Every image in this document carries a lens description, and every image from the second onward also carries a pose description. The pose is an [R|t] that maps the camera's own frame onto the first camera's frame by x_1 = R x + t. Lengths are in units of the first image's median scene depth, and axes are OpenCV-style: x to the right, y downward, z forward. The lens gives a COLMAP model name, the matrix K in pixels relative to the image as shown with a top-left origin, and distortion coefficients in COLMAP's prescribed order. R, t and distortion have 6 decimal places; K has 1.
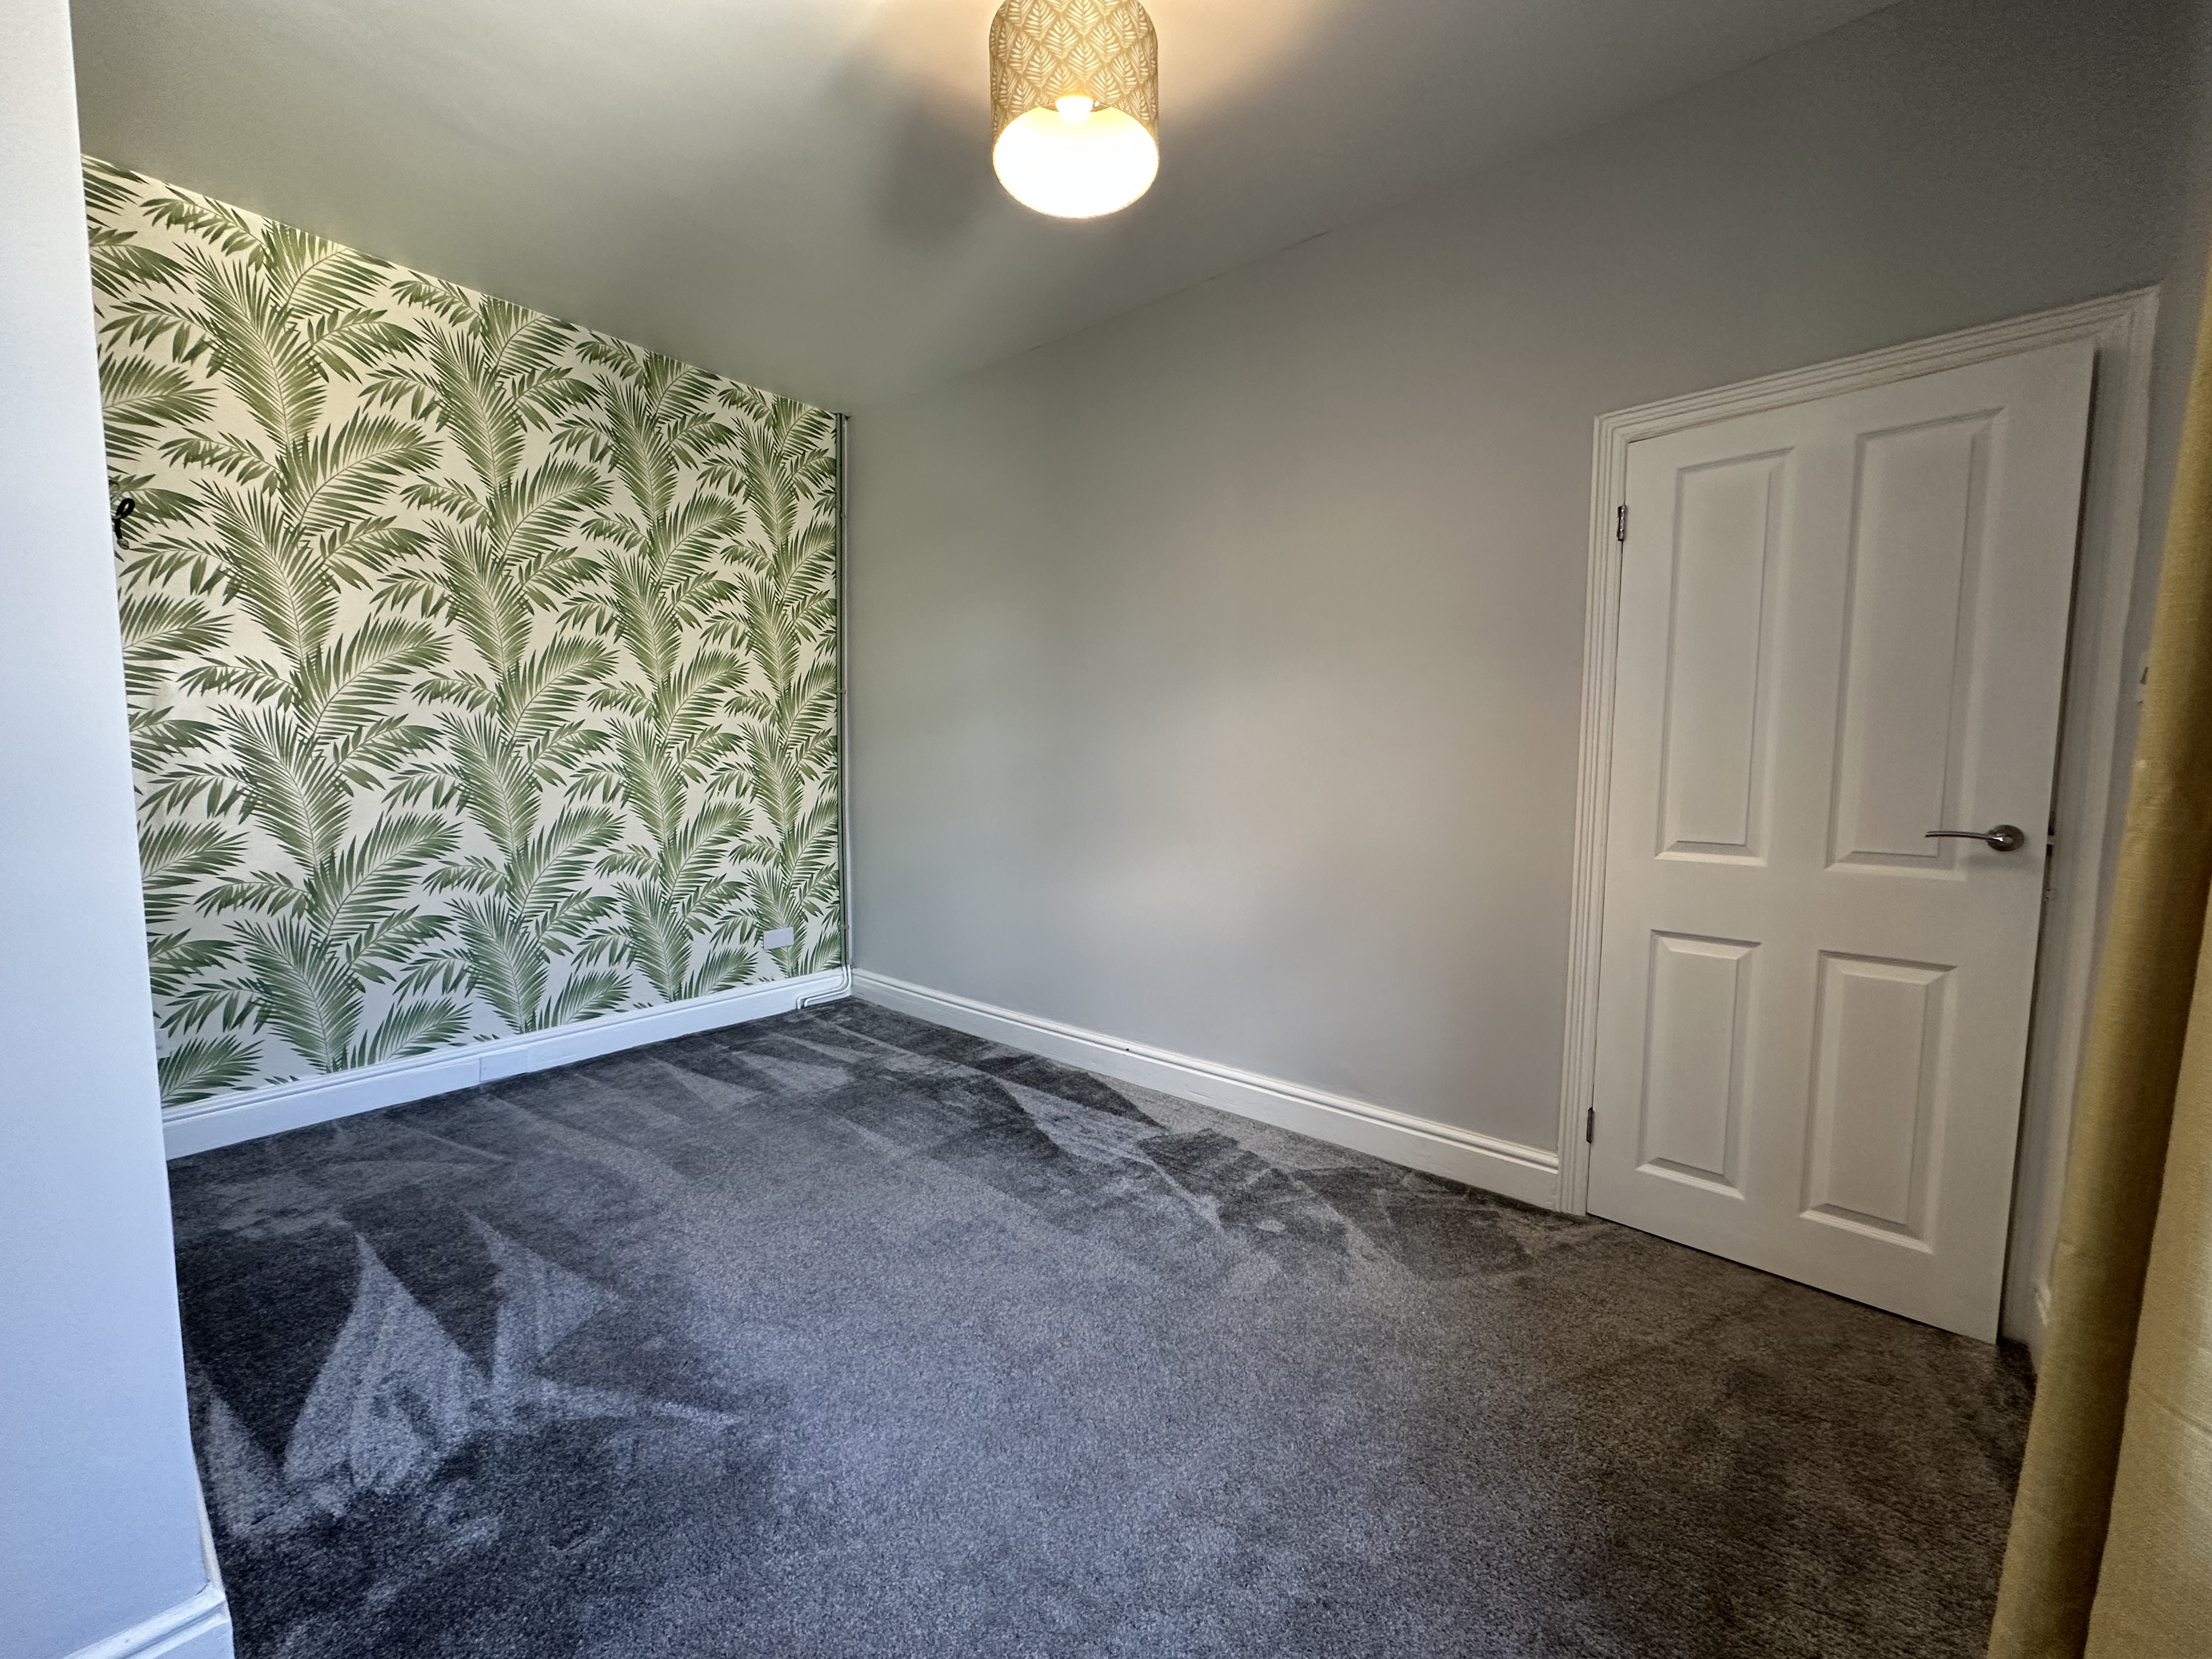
lens RADIAL K [[879.0, 0, 1126.3], [0, 879.0, 820.4], [0, 0, 1]] dist [-0.000953, -0.000944]
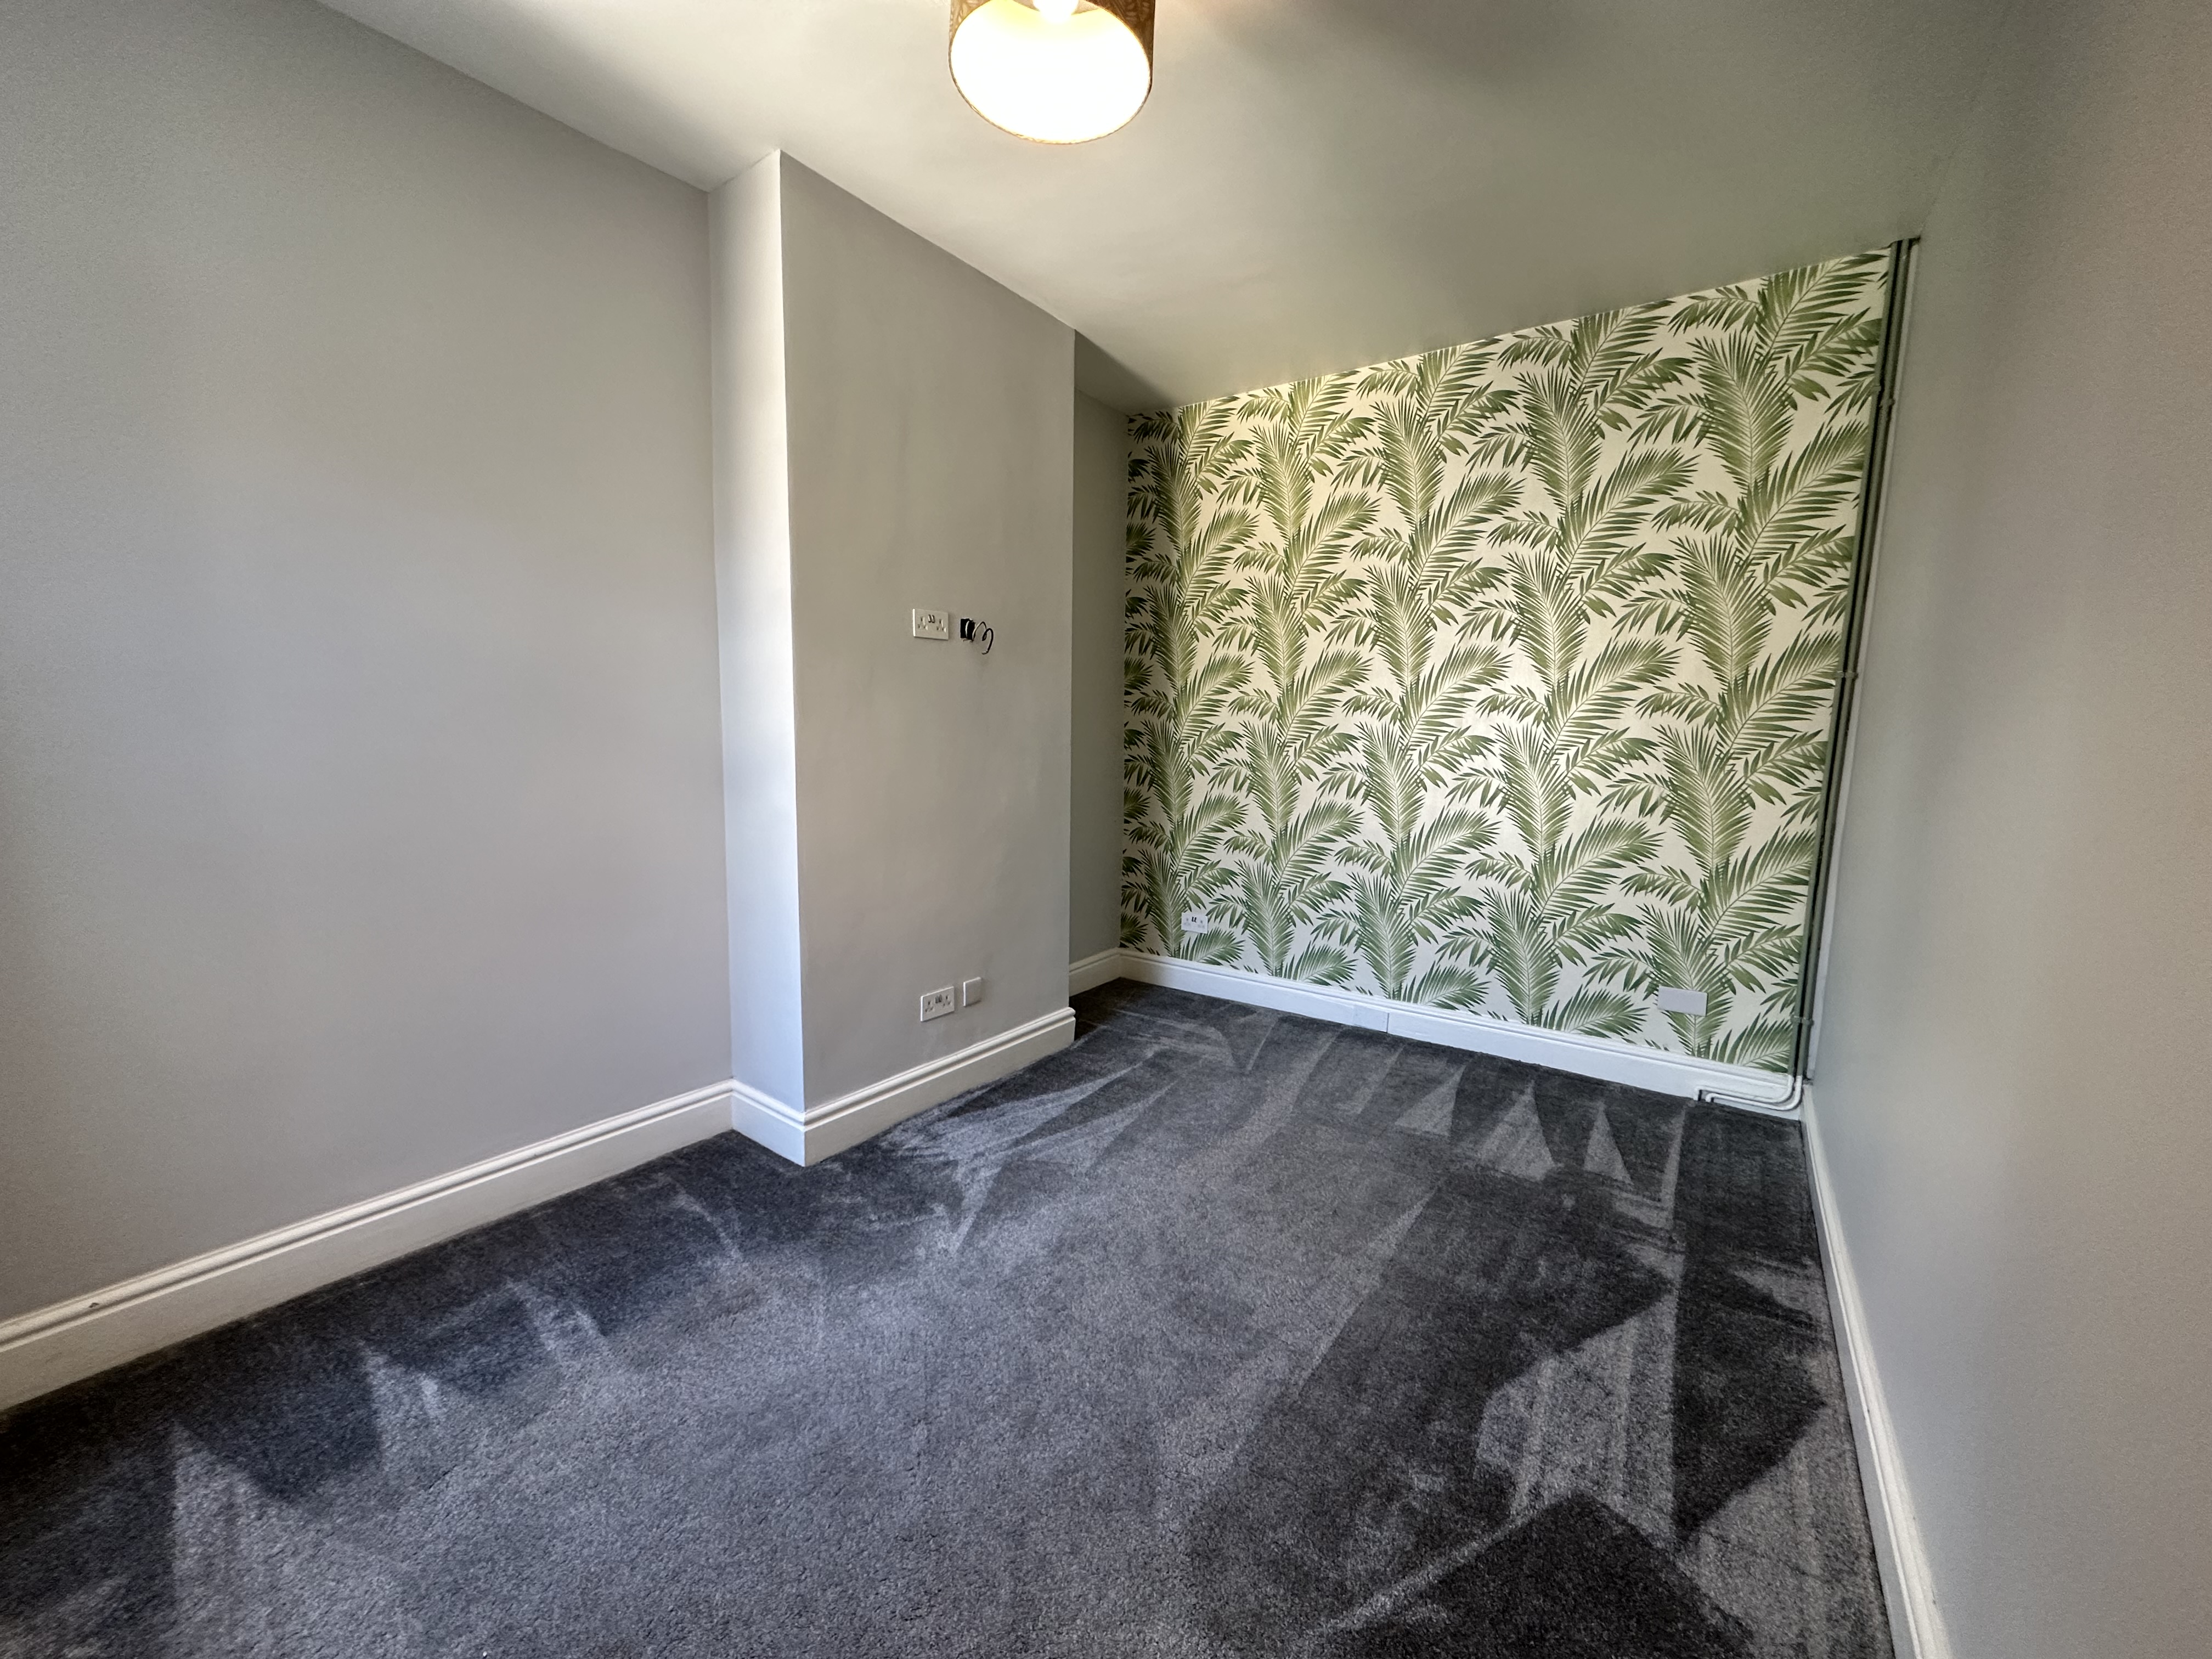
lens RADIAL K [[879.0, 0, 1118.0], [0, 879.0, 831.2], [0, 0, 1]] dist [-0.000953, -0.000944]
pose [[0.063196, 0.092456, -0.993709, 0.386366], [-0.102921, 0.990994, 0.085658, -0.035900], [0.992680, 0.096861, 0.072142, 0.514156]]
